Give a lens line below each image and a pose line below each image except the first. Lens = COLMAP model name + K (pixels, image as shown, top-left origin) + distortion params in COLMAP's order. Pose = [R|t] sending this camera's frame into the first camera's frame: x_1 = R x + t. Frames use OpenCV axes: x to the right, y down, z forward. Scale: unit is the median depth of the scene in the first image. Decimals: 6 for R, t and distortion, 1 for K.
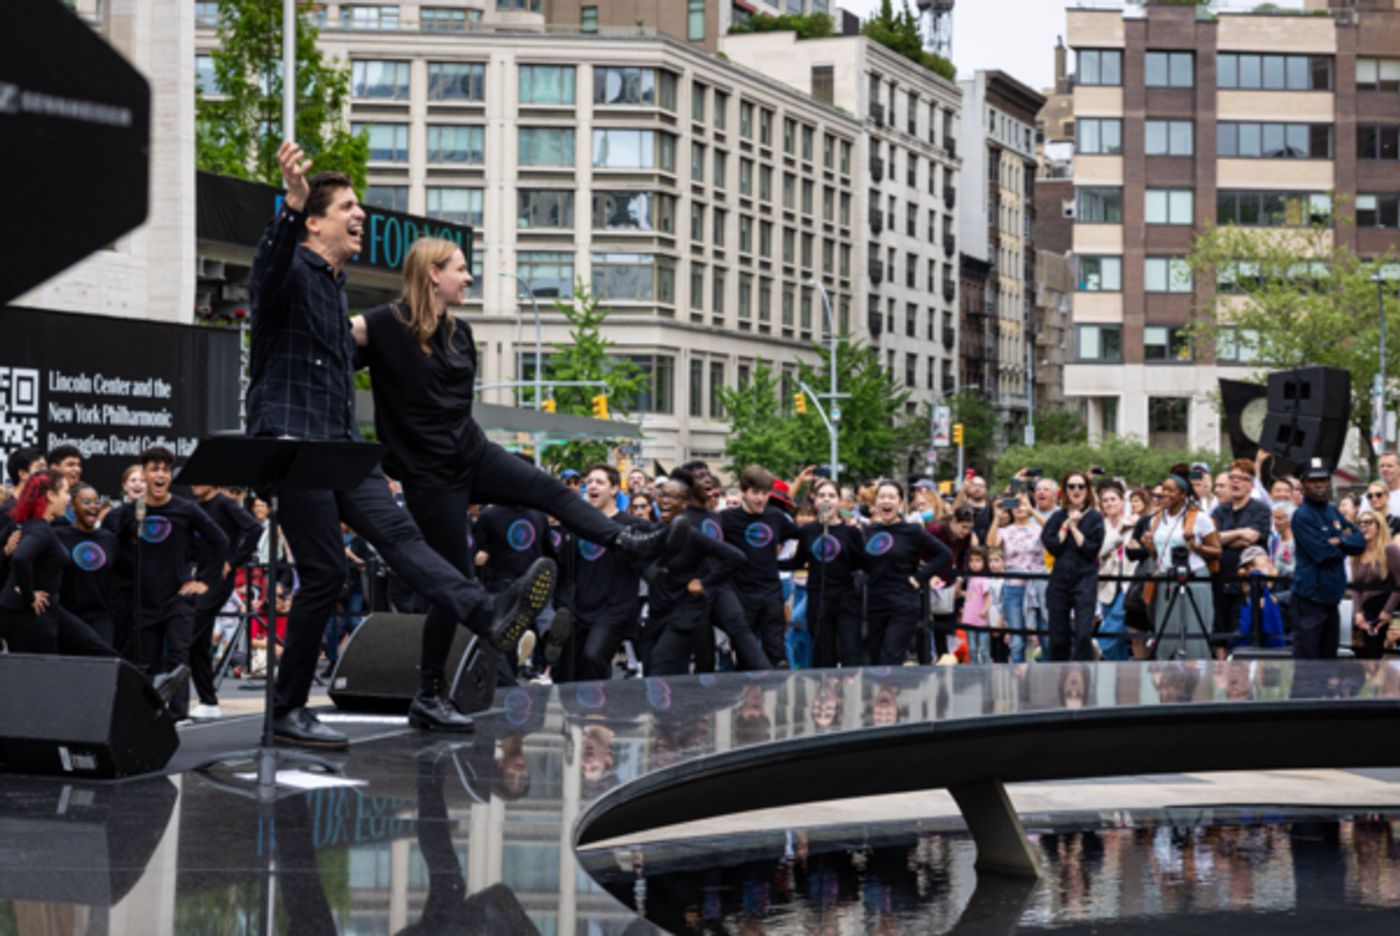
lens RADIAL K [[2628.1, 0, 598.4], [0, 2628.1, 399.8], [0, 0, 1]] dist [0.051639, 0.000000]
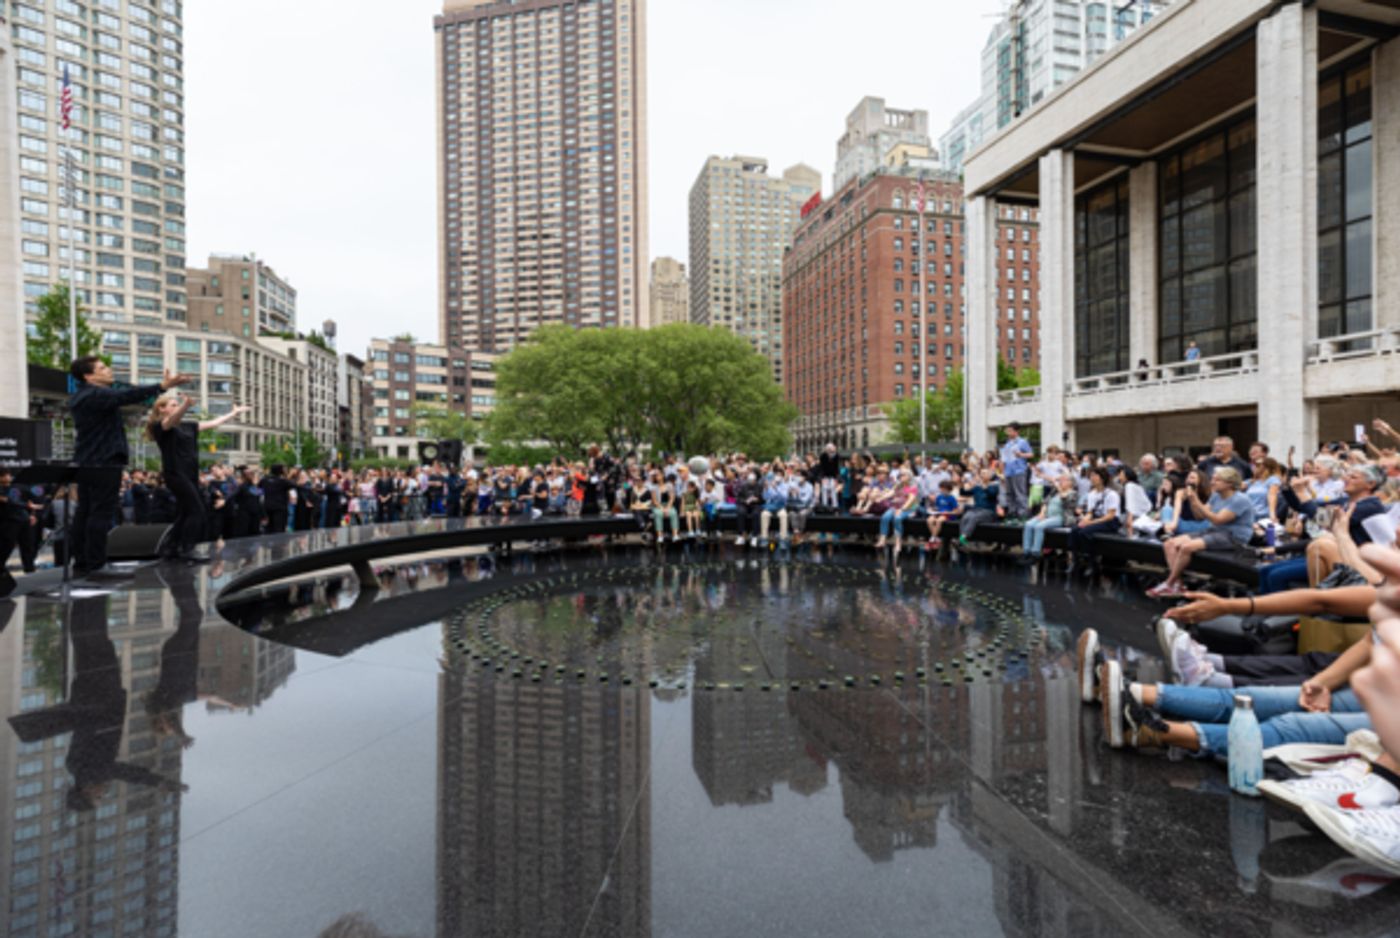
lens RADIAL K [[647.9, 0, 698.9], [0, 647.9, 466.8], [0, 0, 1]] dist [0.010367, 0.000775]
pose [[0.800567, -0.016424, 0.599019, -0.000603], [-0.002241, 0.999535, 0.030401, -0.000309], [-0.599240, -0.025680, 0.800158, 0.006652]]
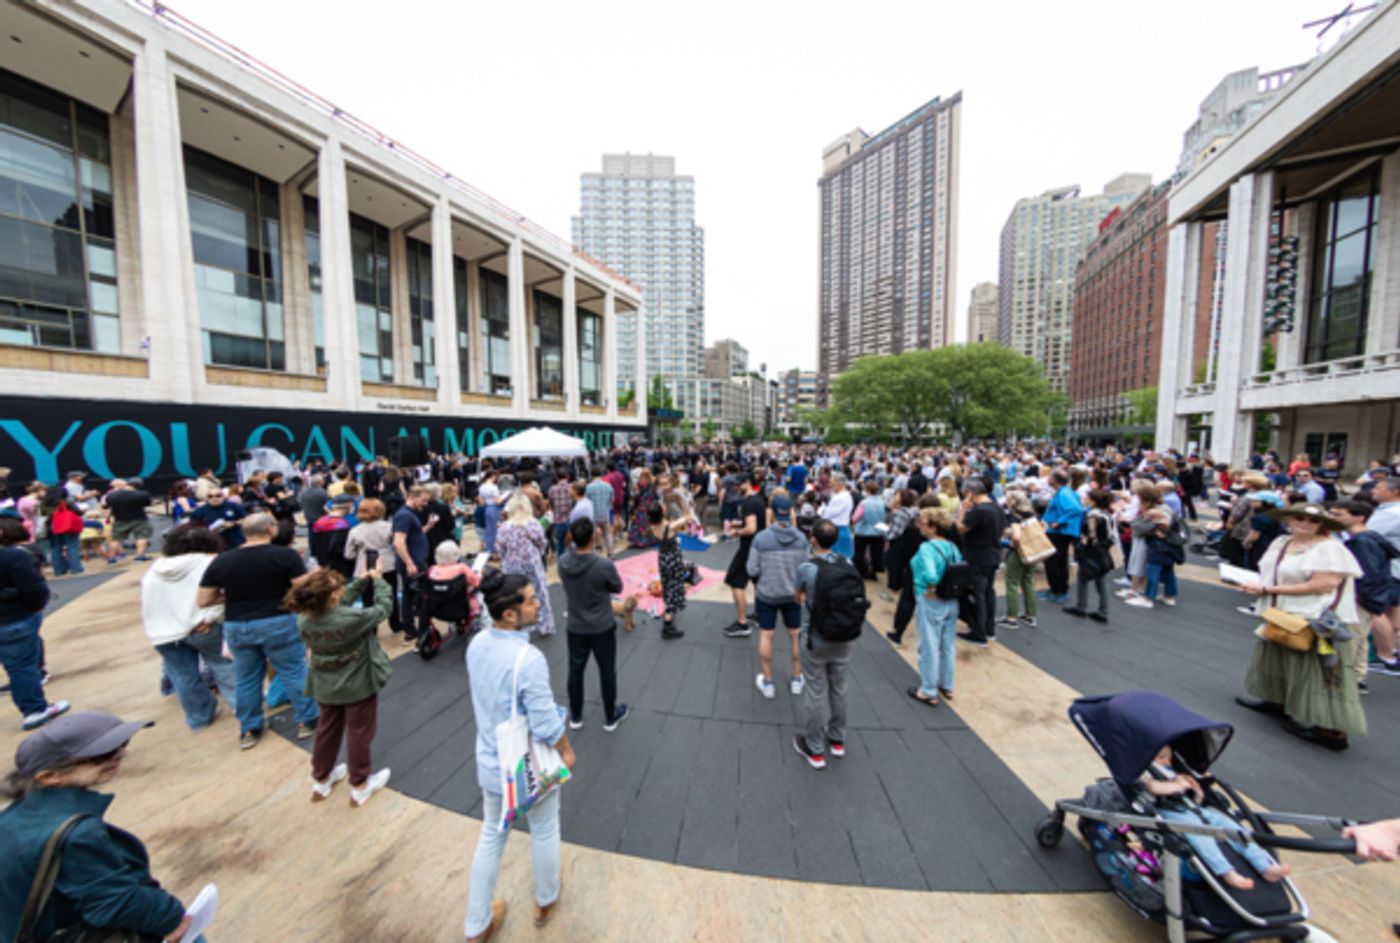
lens RADIAL K [[387.1, 0, 696.6], [0, 387.1, 464.4], [0, 0, 1]] dist [0.000279, 0.000017]
pose [[0.997854, -0.009842, -0.064737, 0.026398], [0.016056, 0.995235, 0.096174, -0.006948], [0.063482, -0.097007, 0.993257, -0.069700]]
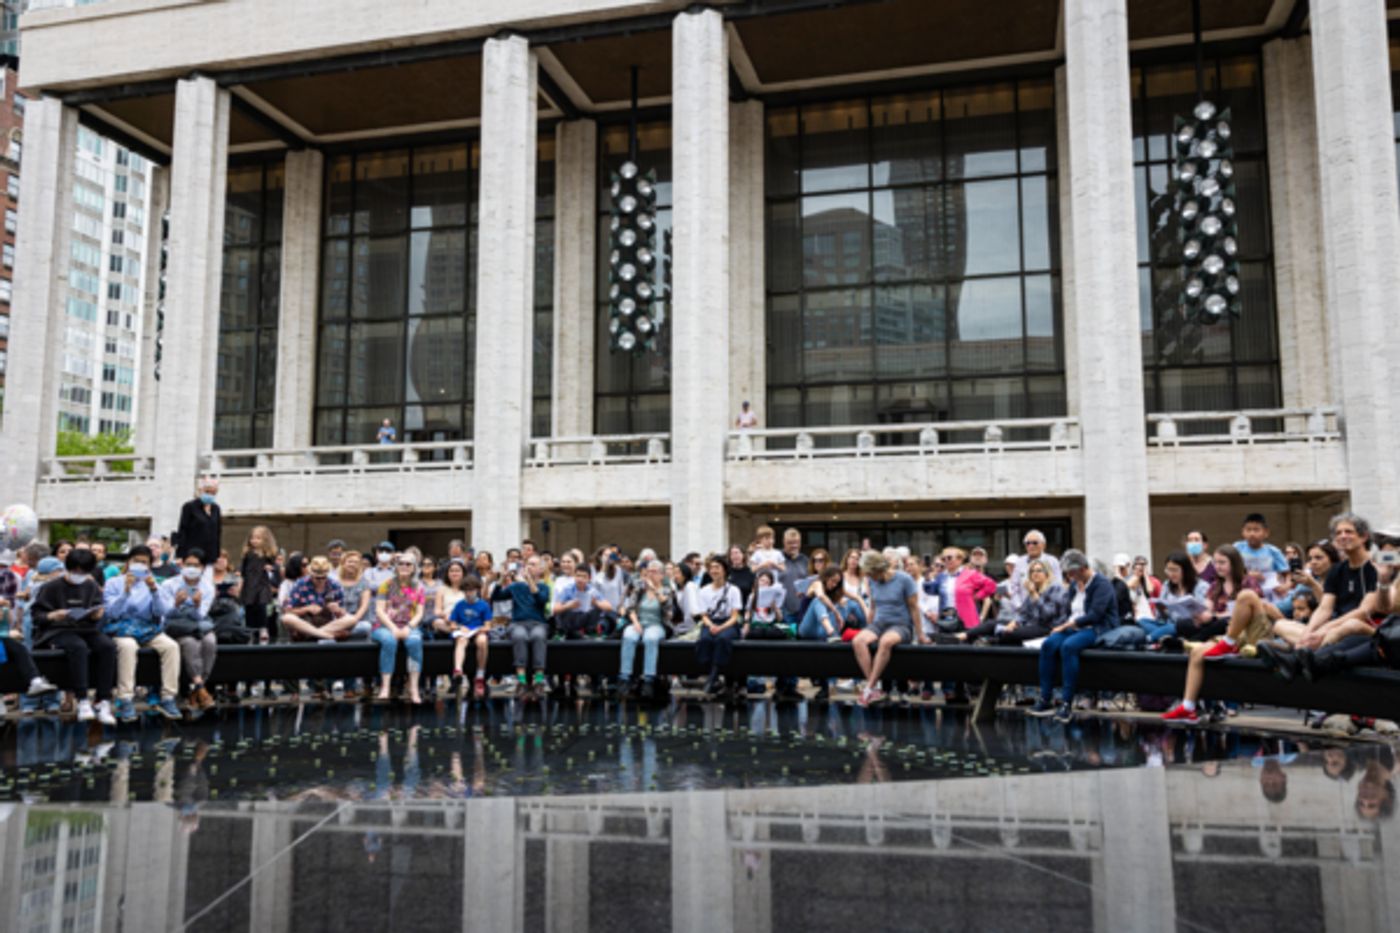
lens RADIAL K [[1154.1, 0, 696.9], [0, 1154.1, 467.0], [0, 0, 1]] dist [0.005024, 0.006385]
pose [[-0.139903, 0.111477, 0.983870, -0.013693], [-0.031226, 0.992651, -0.116912, 0.004883], [-0.989673, -0.047079, -0.135394, 0.045346]]
